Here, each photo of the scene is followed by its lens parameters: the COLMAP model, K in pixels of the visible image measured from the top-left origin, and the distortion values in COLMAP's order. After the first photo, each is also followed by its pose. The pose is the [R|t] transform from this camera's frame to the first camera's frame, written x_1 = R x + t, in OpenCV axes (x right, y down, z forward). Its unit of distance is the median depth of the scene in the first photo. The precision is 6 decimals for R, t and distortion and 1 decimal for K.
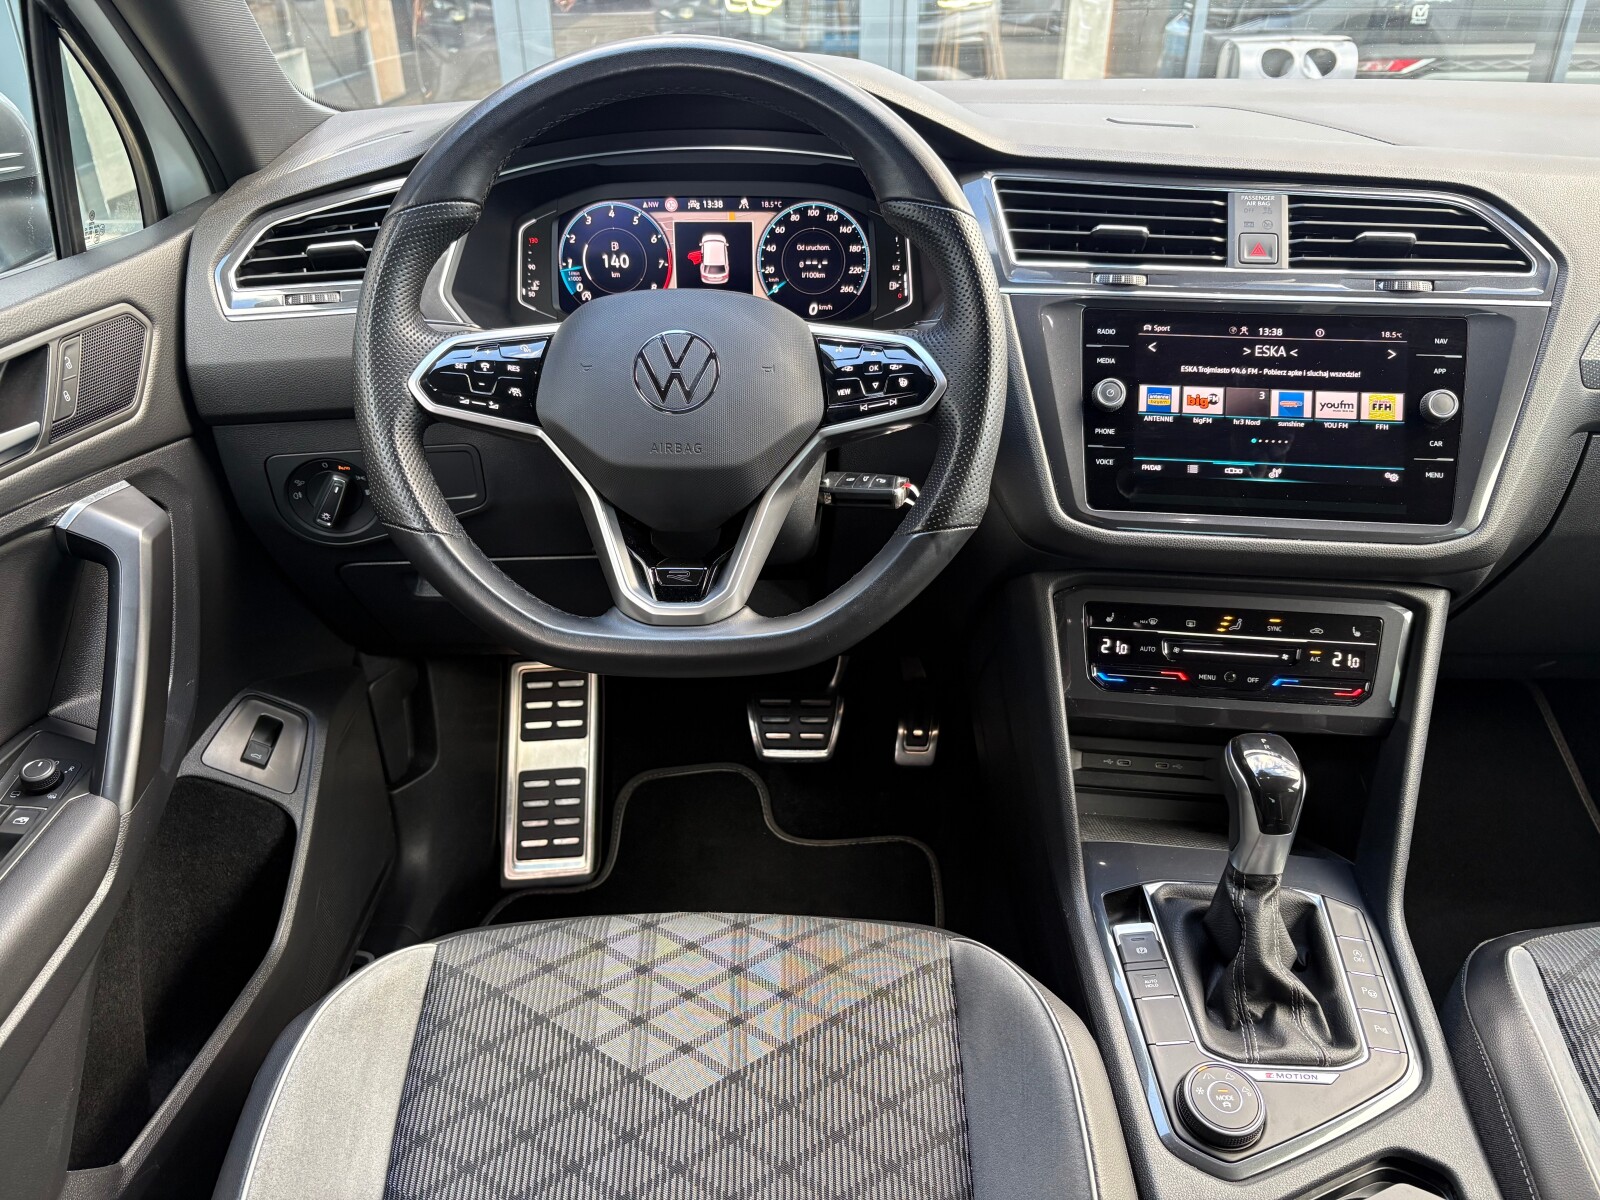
lens RADIAL K [[1225.9, 0, 797.4], [0, 1225.9, 603.5], [0, 0, 1]] dist [0.038486, -0.042089]
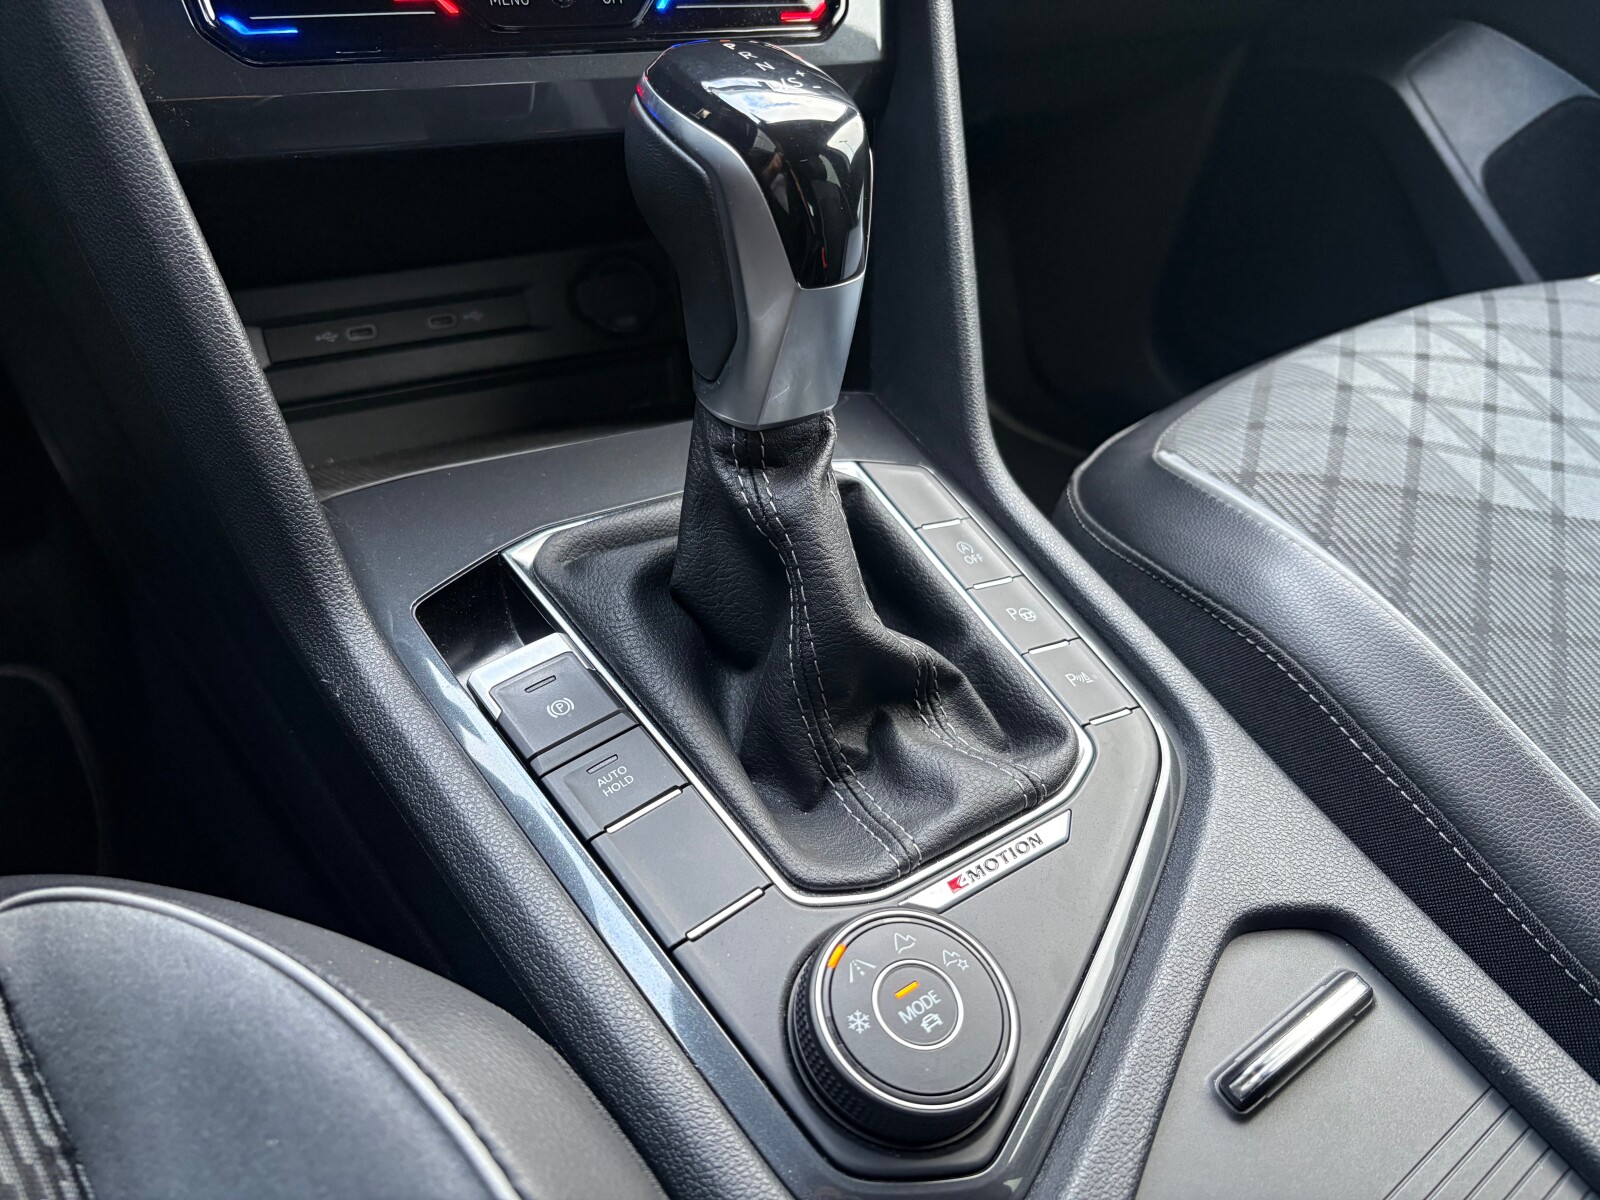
lens RADIAL K [[1225.9, 0, 797.4], [0, 1225.9, 603.5], [0, 0, 1]] dist [0.038486, -0.042089]
pose [[0.783534, -0.312352, 0.537132, 0.143054], [0.196344, 0.944632, 0.262905, 0.165565], [-0.589511, -0.100533, 0.801480, 0.652485]]
